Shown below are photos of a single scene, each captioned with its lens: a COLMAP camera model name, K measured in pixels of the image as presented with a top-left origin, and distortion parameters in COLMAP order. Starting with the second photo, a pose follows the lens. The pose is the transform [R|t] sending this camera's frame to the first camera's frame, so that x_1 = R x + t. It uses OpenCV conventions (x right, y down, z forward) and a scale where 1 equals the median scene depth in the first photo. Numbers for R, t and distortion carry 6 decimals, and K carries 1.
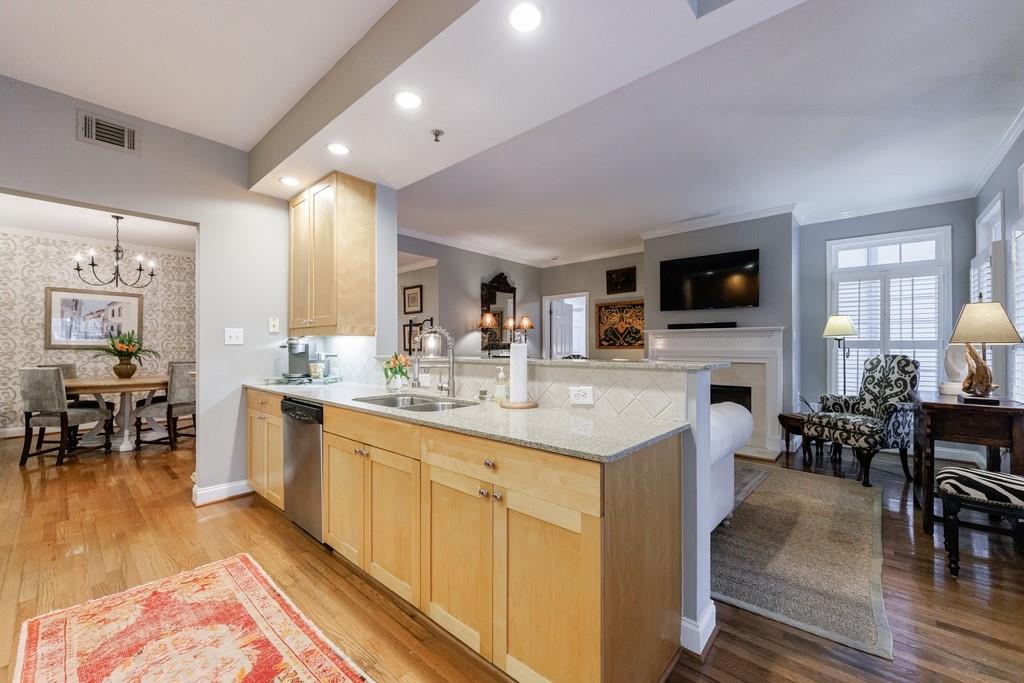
lens RADIAL K [[409.3, 0, 512.3], [0, 409.3, 345.9], [0, 0, 1]] dist [-0.006514, 0.001545]
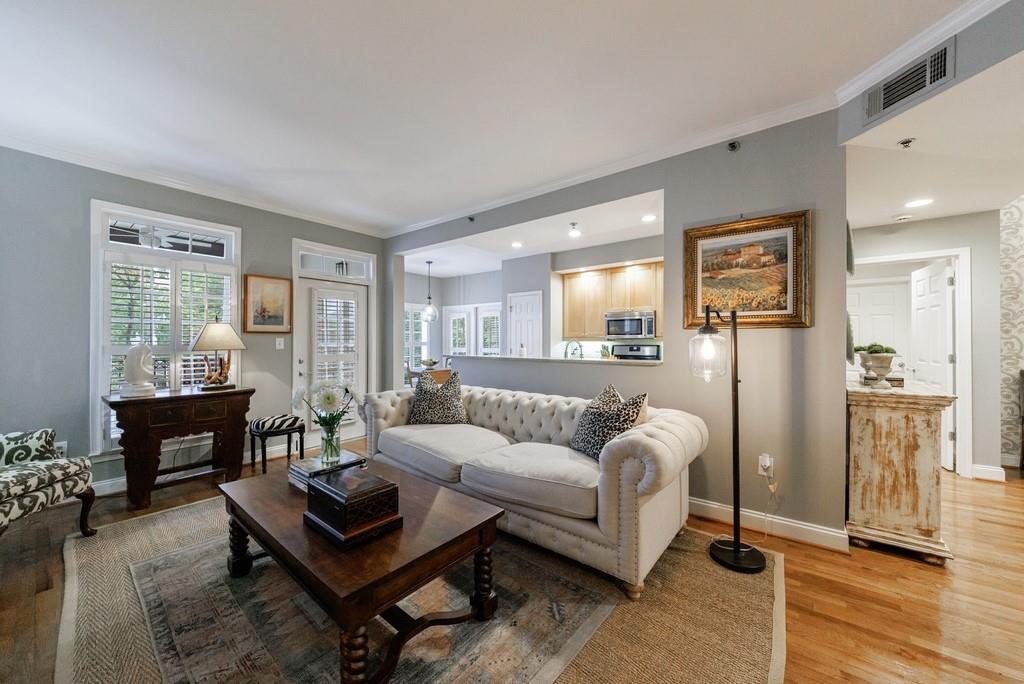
lens RADIAL K [[371.0, 0, 511.2], [0, 371.0, 348.4], [0, 0, 1]] dist [-0.008066, 0.000286]
pose [[-0.997703, 0.004546, -0.067588, 0.101920], [0.003197, 0.999794, 0.020052, -0.020791], [0.067665, 0.019790, -0.997512, 1.576432]]
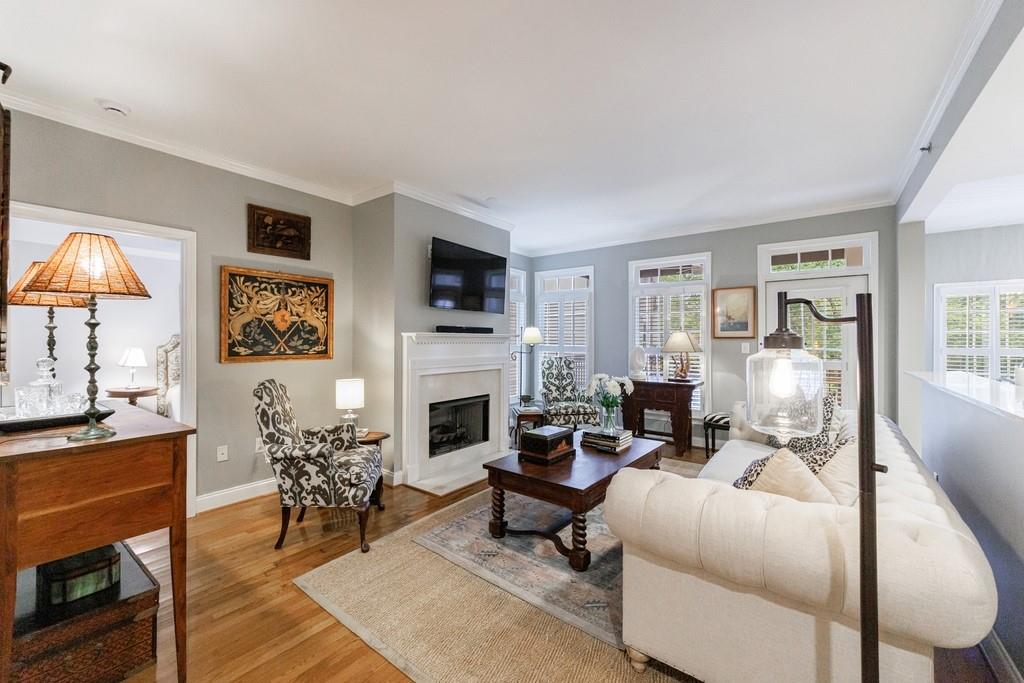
lens RADIAL K [[409.3, 0, 506.4], [0, 409.3, 337.9], [0, 0, 1]] dist [-0.006514, 0.001545]
pose [[-0.074881, 0.006325, 0.997172, -0.503560], [-0.003937, 0.999970, -0.006639, -0.035276], [-0.997185, -0.004423, -0.074854, 1.295667]]
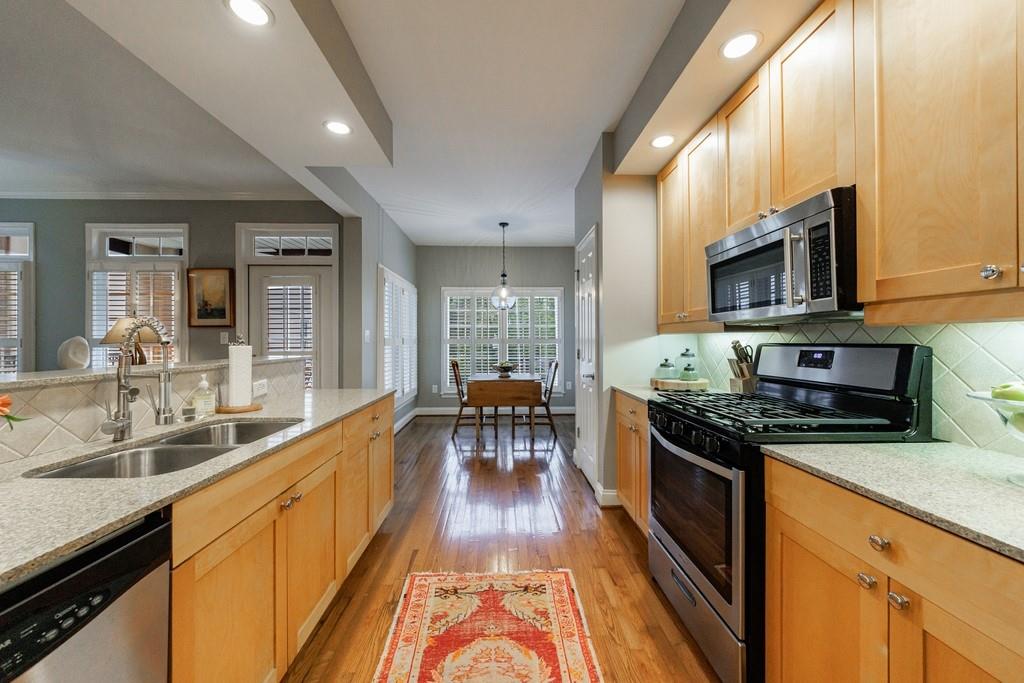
lens RADIAL K [[371.0, 0, 506.6], [0, 371.0, 336.0], [0, 0, 1]] dist [-0.008066, 0.000286]
pose [[-0.681012, 0.008236, 0.732226, -0.552678], [-0.001251, 0.999922, -0.012410, -0.009803], [-0.732271, -0.009367, -0.680949, 0.588950]]
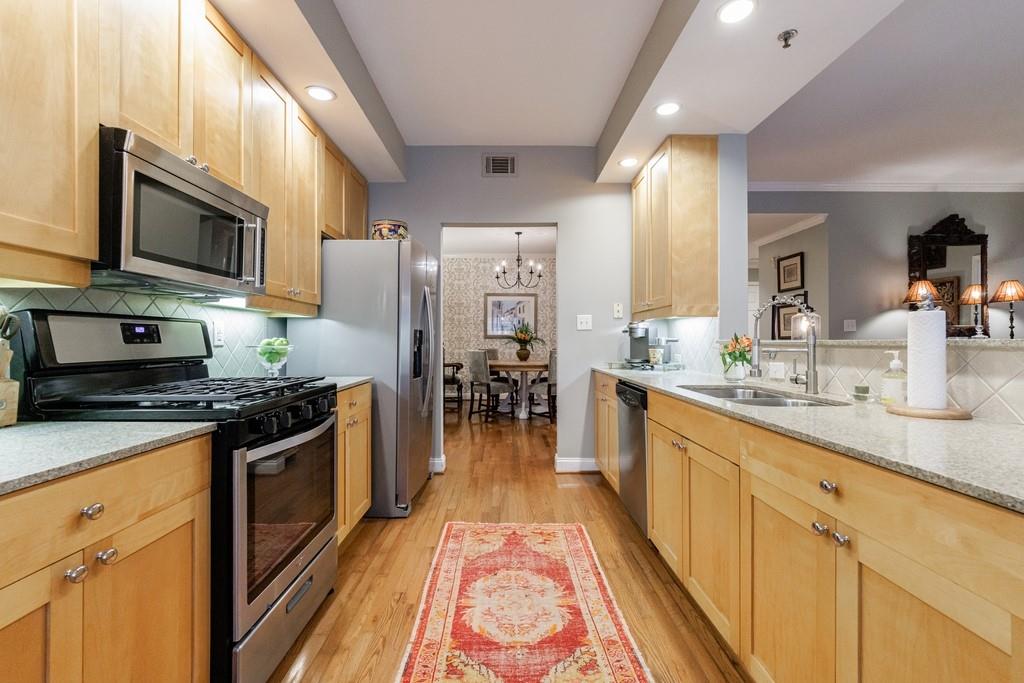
lens RADIAL K [[451.0, 0, 504.9], [0, 451.0, 339.3], [0, 0, 1]] dist [0.000608, -0.001128]
pose [[0.669187, -0.003291, -0.743087, 0.049005], [0.005128, 0.999987, 0.000190, 0.016702], [0.743076, -0.003937, 0.669195, 0.043266]]
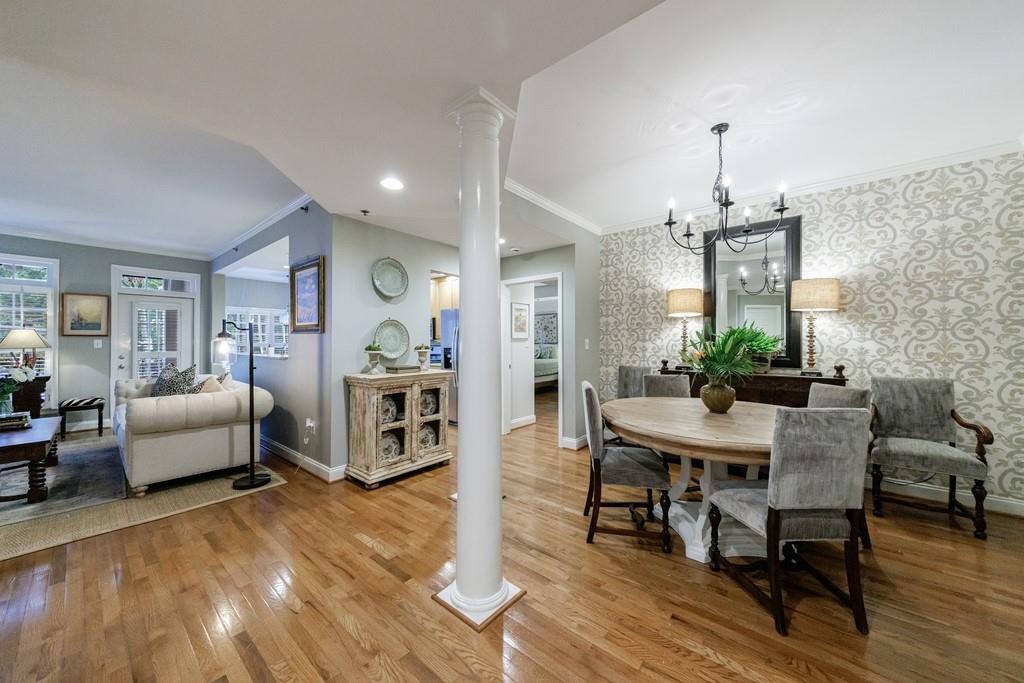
lens RADIAL K [[362.2, 0, 515.6], [0, 362.2, 344.0], [0, 0, 1]] dist [-0.007079, -0.000527]
pose [[-0.999021, 0.000991, -0.044234, -0.848619], [0.000772, 0.999987, 0.004956, -0.020124], [0.044238, 0.004917, -0.999009, 1.916143]]
